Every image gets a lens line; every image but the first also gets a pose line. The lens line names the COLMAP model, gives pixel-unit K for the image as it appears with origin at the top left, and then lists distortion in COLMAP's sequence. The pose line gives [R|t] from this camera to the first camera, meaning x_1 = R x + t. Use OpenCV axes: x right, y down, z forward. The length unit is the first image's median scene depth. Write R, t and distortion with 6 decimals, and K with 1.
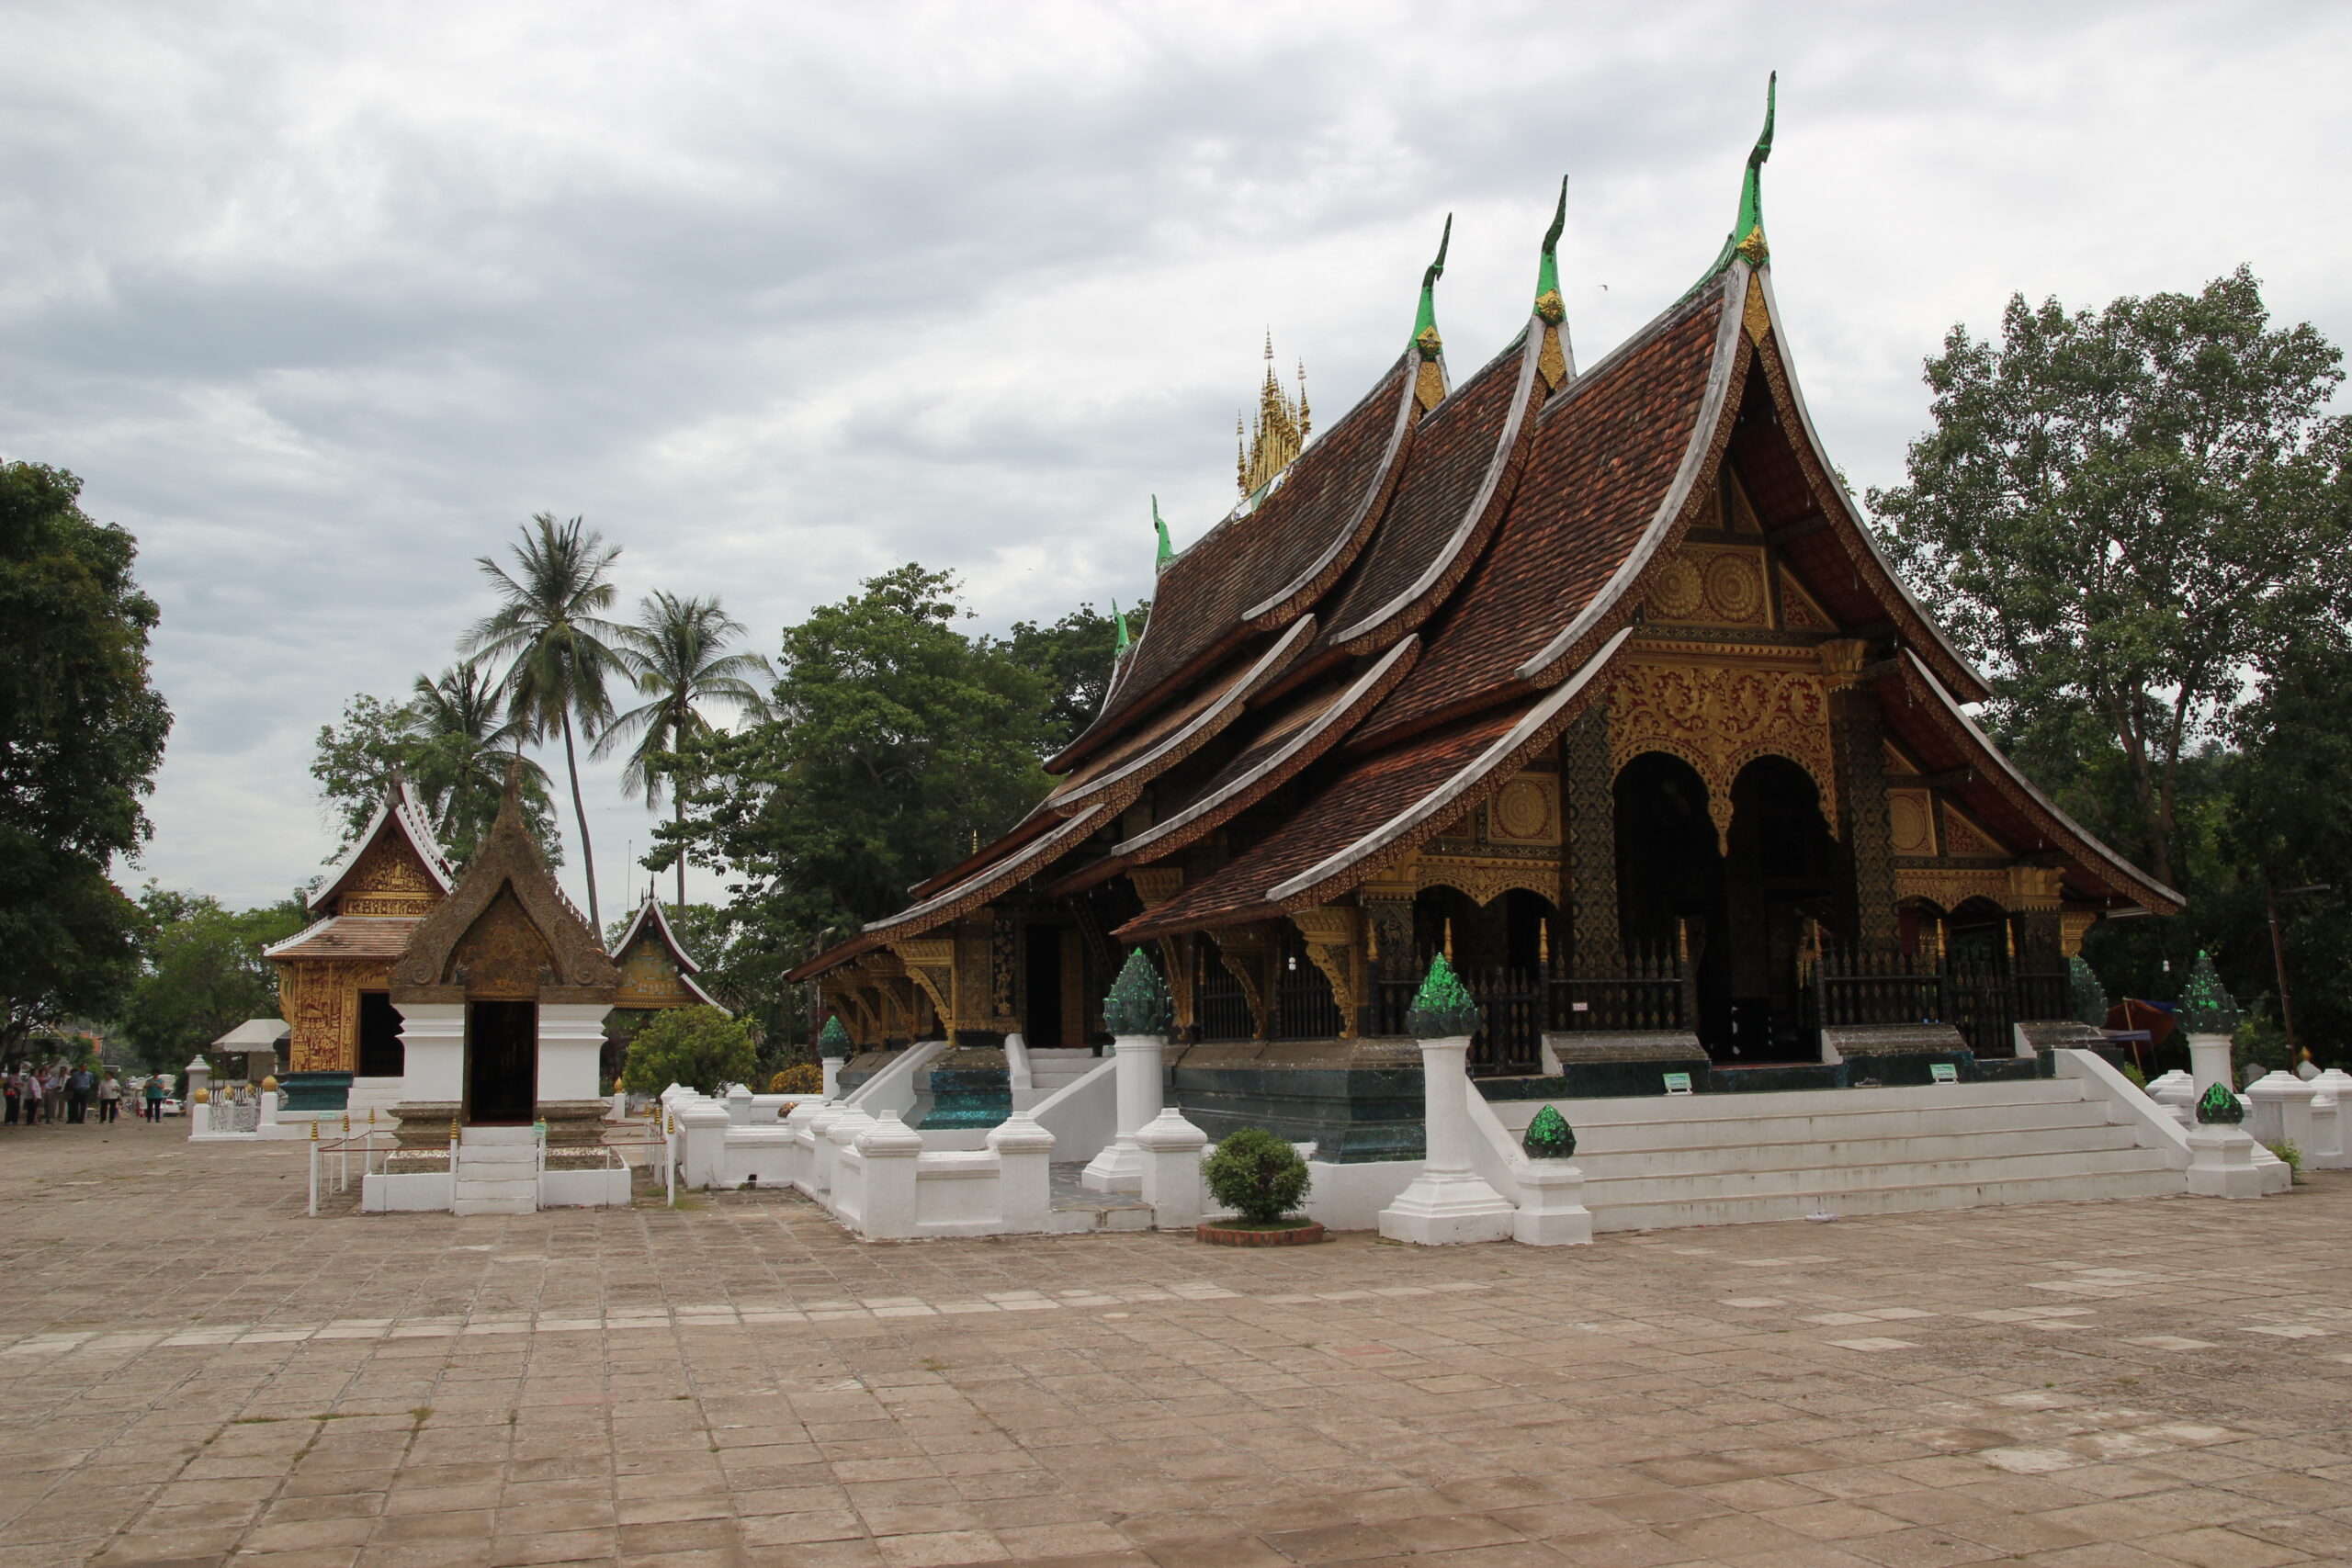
lens RADIAL K [[2335.4, 0, 1177.5], [0, 2335.4, 732.1], [0, 0, 1]] dist [-0.001458, -0.011884]
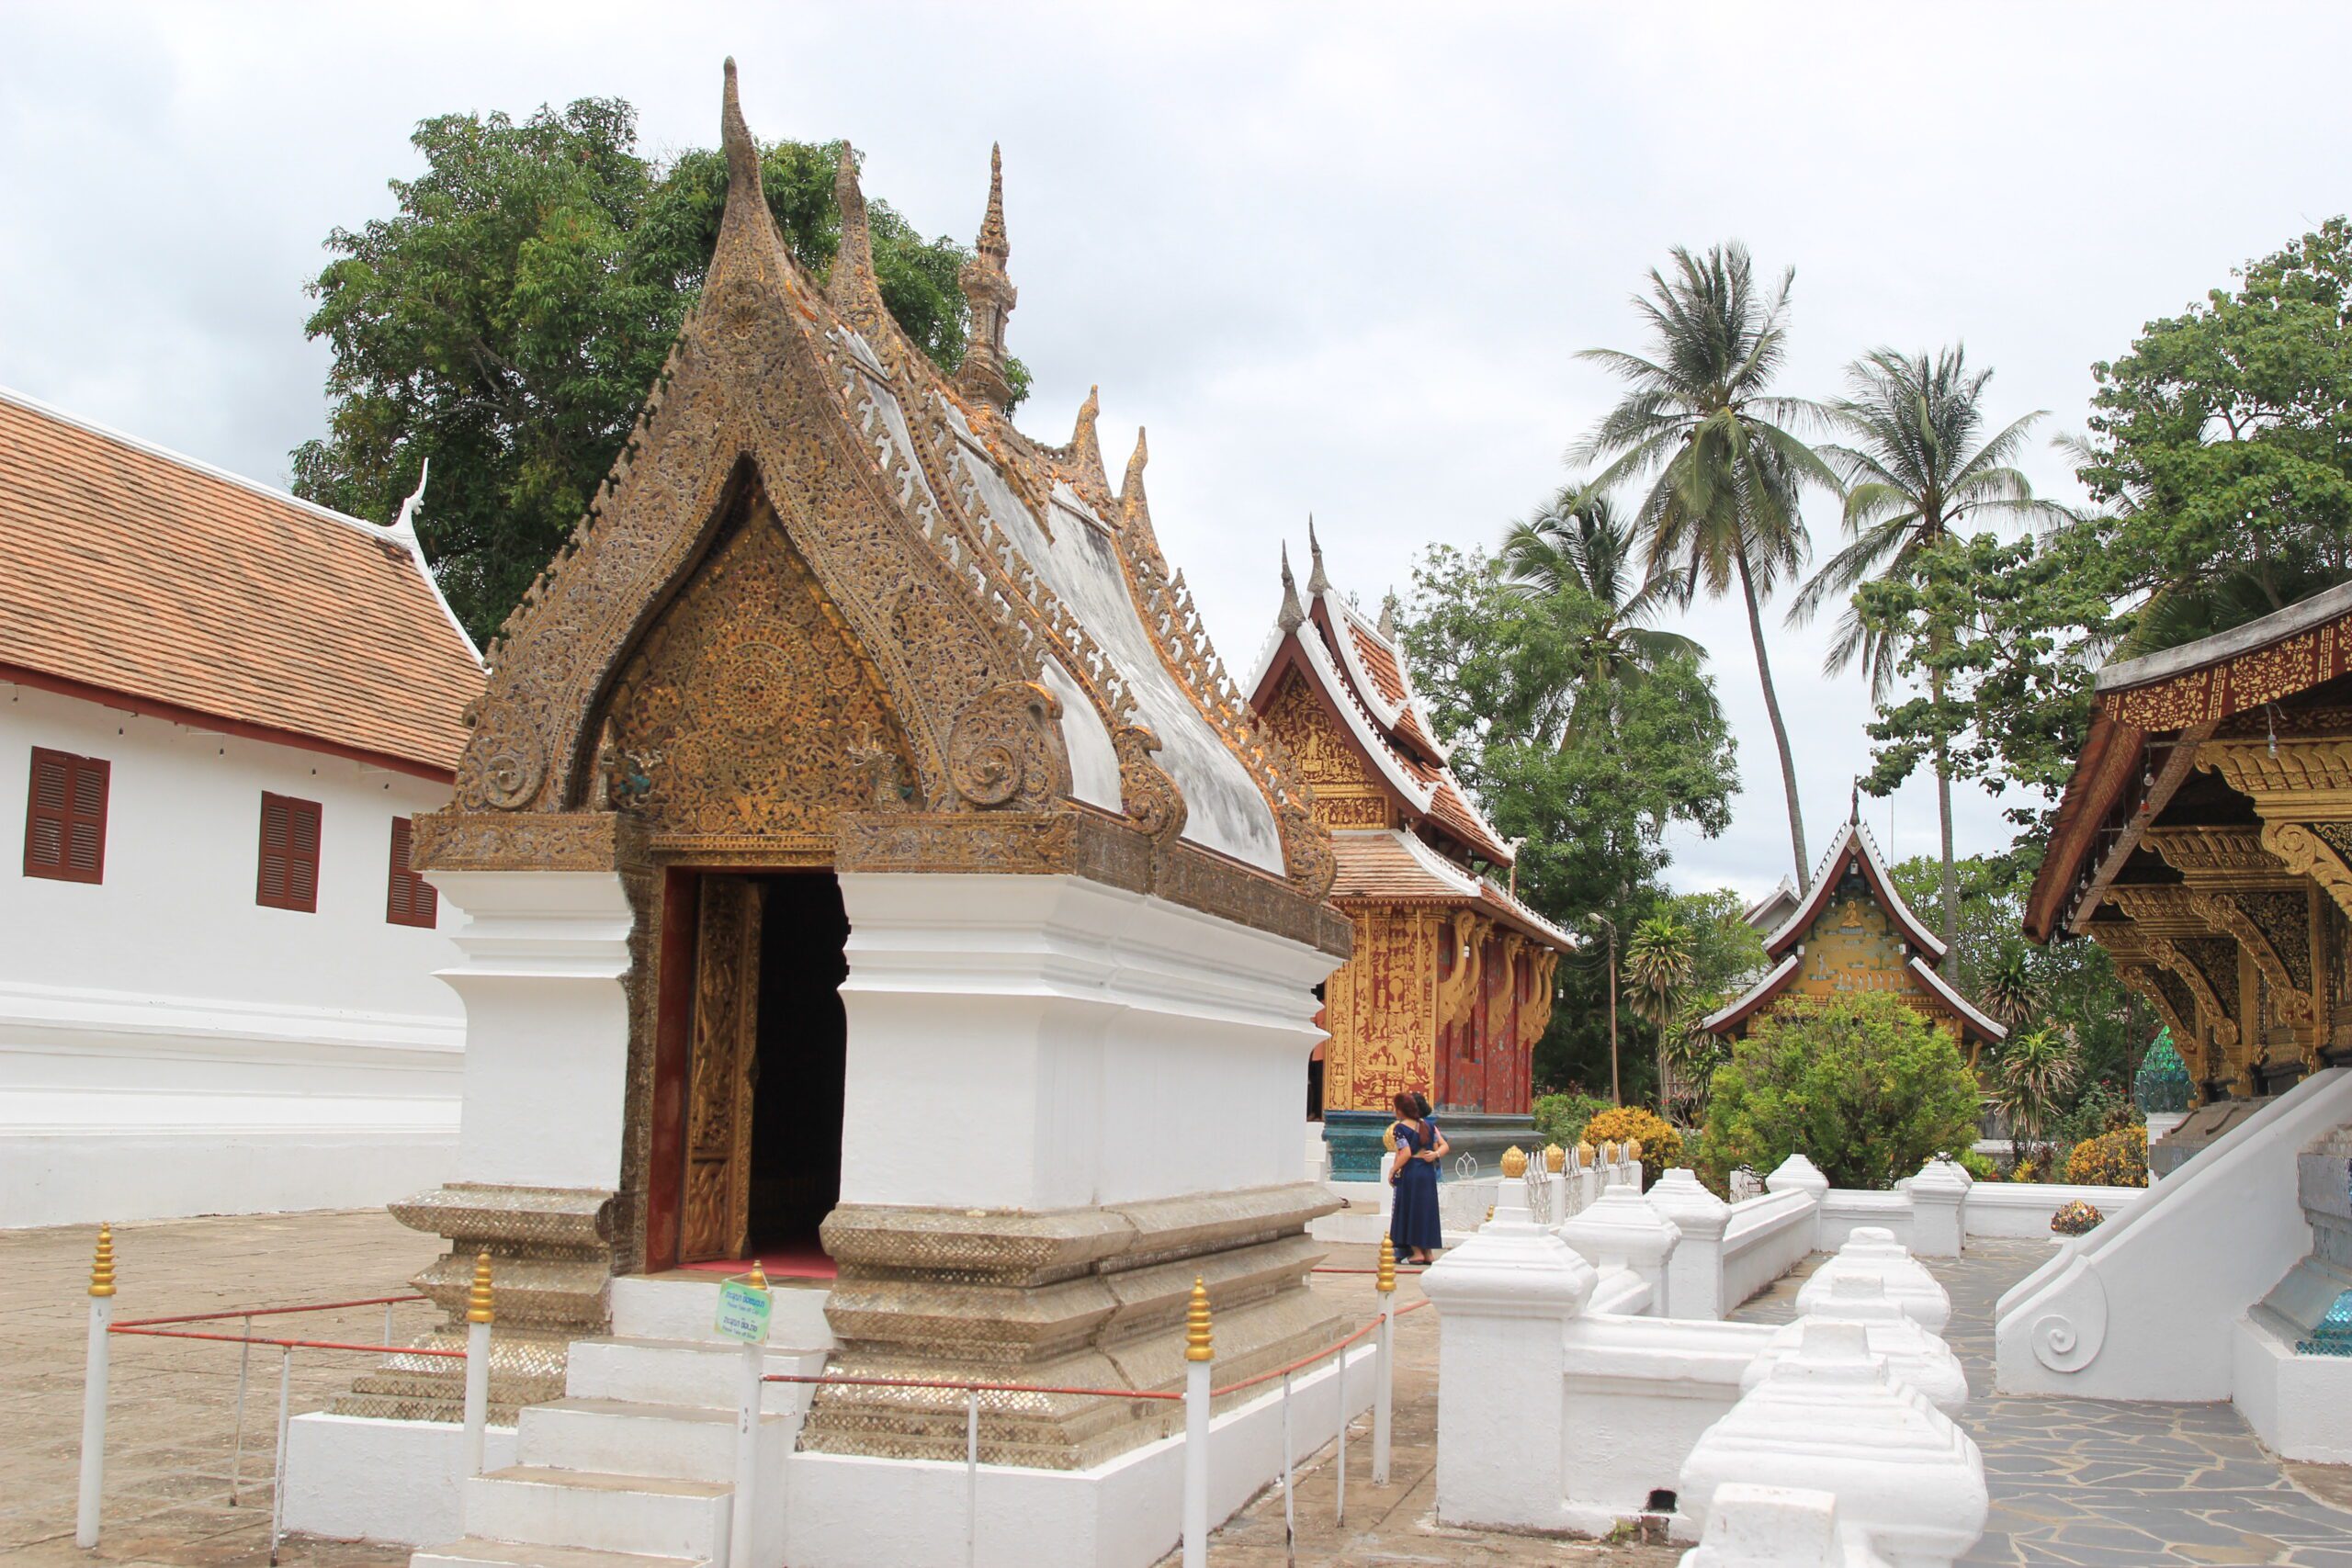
lens RADIAL K [[2335.4, 0, 1177.5], [0, 2335.4, 732.1], [0, 0, 1]] dist [-0.001458, -0.011884]
pose [[0.825739, -0.052020, -0.561649, -0.037834], [0.039464, 0.998626, -0.034473, 0.058091], [0.562670, 0.006301, 0.826657, 0.410273]]
